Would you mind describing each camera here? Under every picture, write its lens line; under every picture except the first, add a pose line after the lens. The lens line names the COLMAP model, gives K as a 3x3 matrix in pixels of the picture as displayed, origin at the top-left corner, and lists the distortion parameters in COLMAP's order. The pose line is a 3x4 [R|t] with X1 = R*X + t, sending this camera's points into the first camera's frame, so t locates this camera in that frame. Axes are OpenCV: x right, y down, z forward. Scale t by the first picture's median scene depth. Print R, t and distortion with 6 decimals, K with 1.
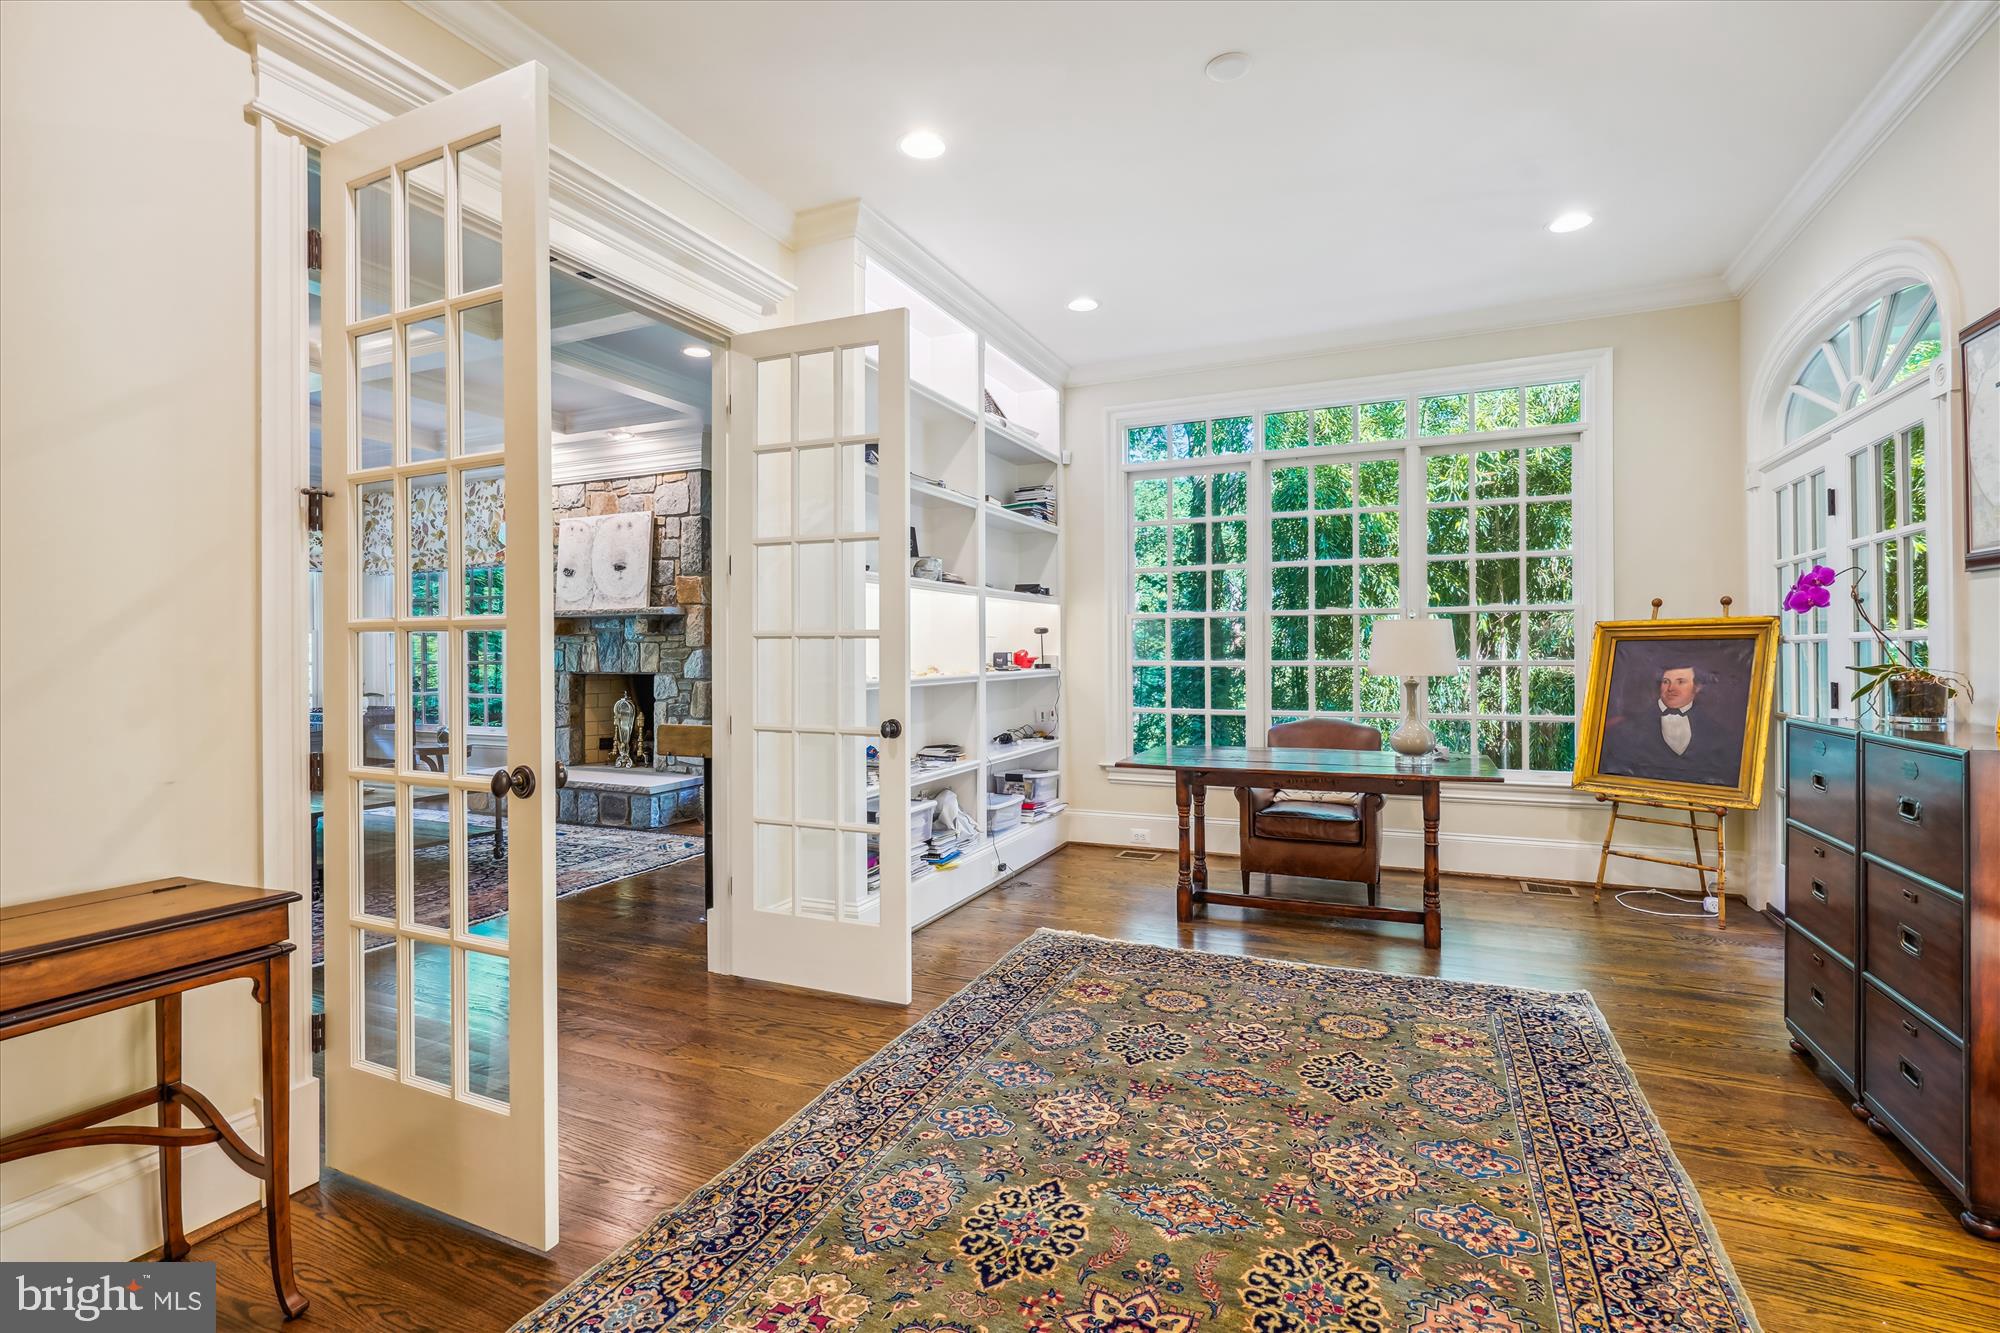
lens RADIAL K [[932.6, 0, 996.5], [0, 932.6, 657.0], [0, 0, 1]] dist [0.000622, -0.000486]
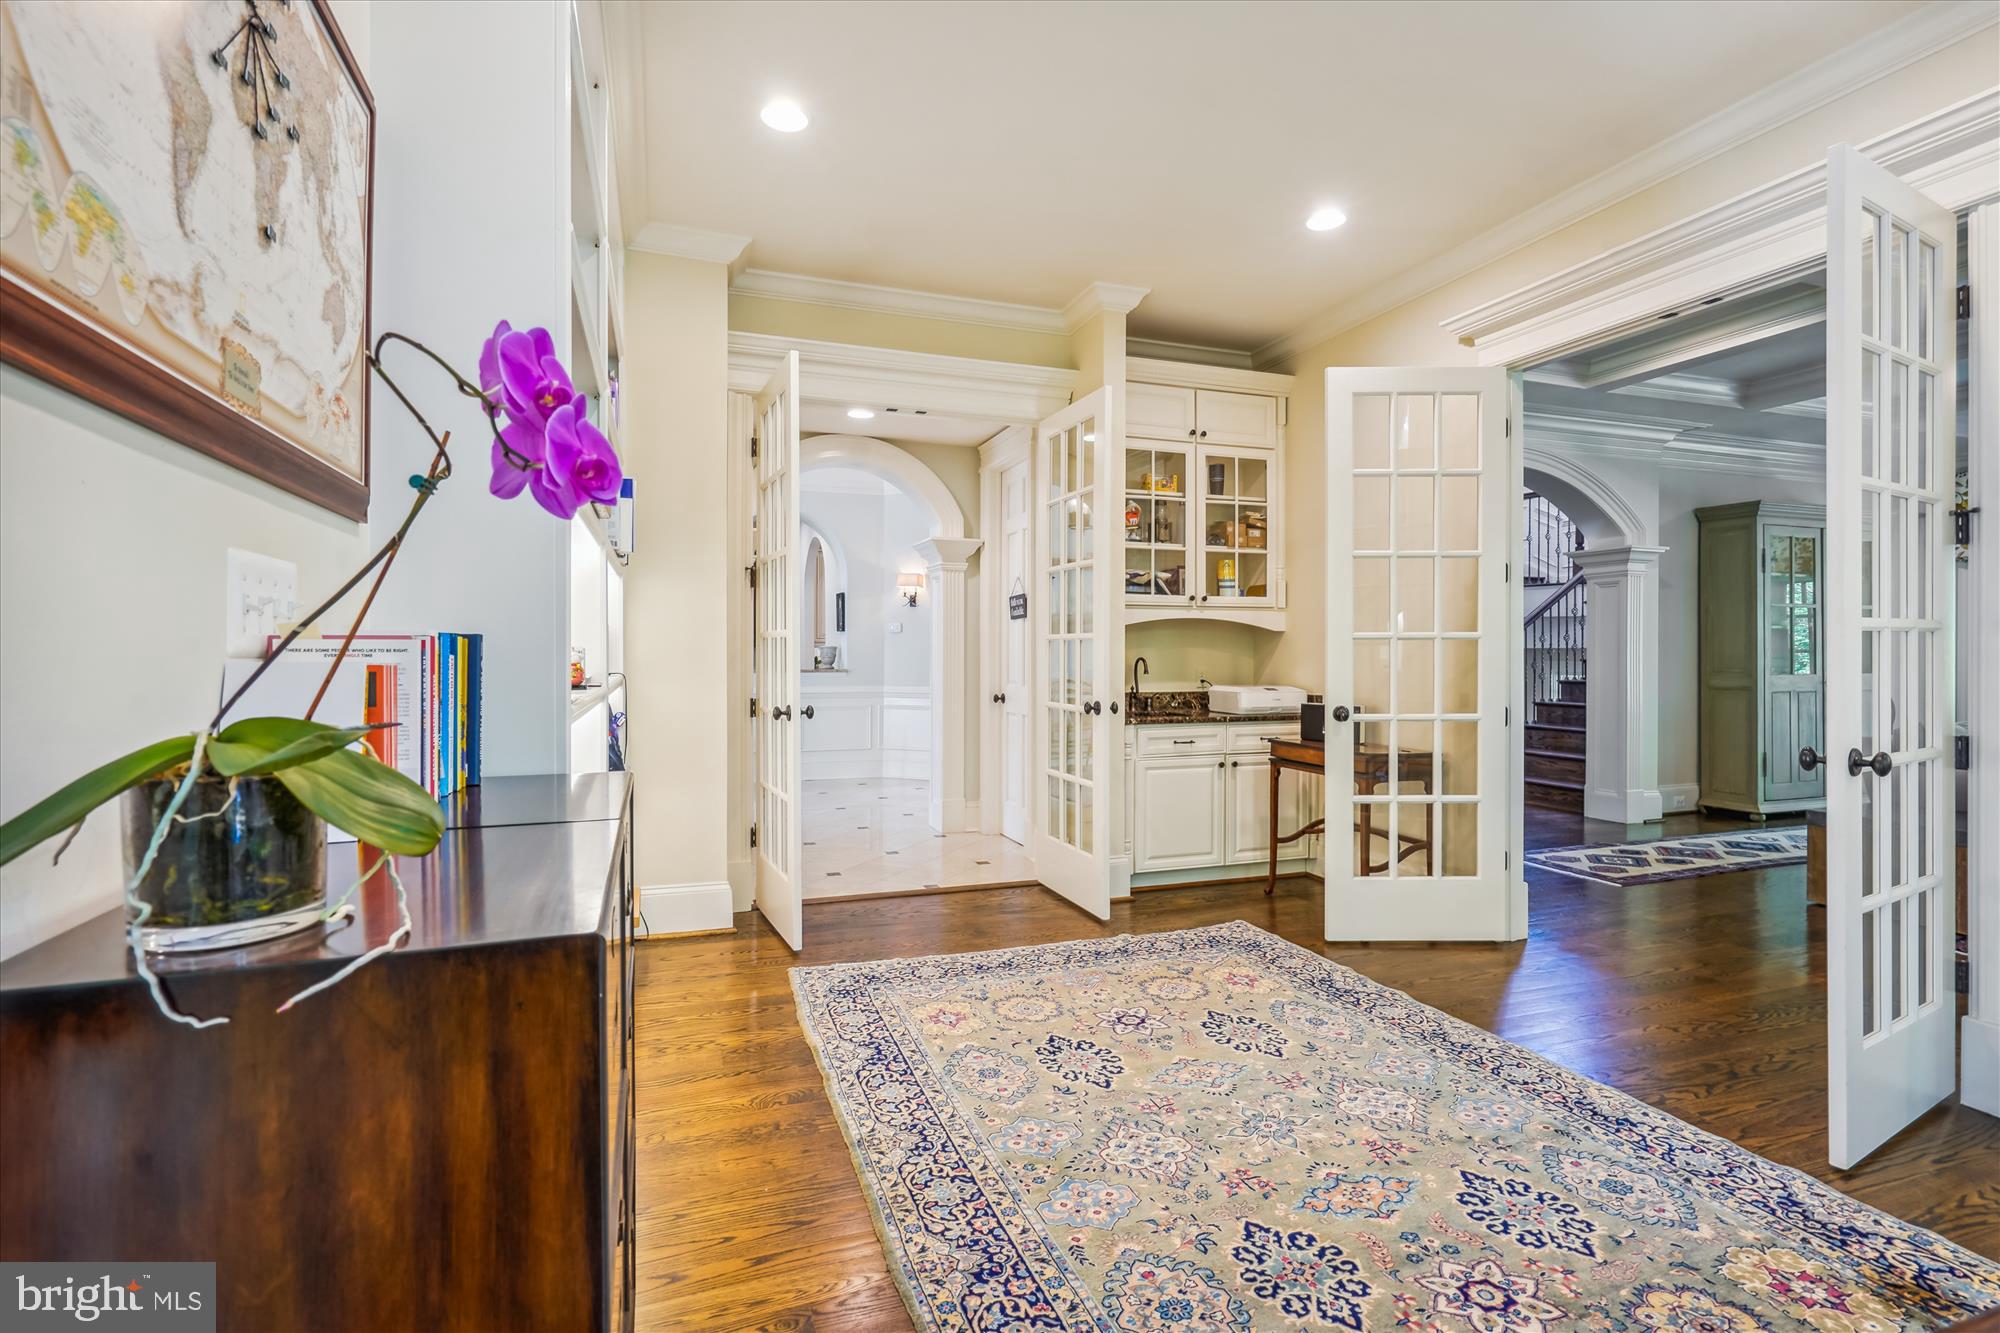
lens RADIAL K [[932.6, 0, 997.0], [0, 932.6, 658.3], [0, 0, 1]] dist [0.000622, -0.000486]
pose [[-0.718860, 0.009319, -0.695092, 1.287501], [0.001655, 0.999930, 0.011694, -0.012170], [0.695153, 0.007255, -0.718825, 1.704780]]
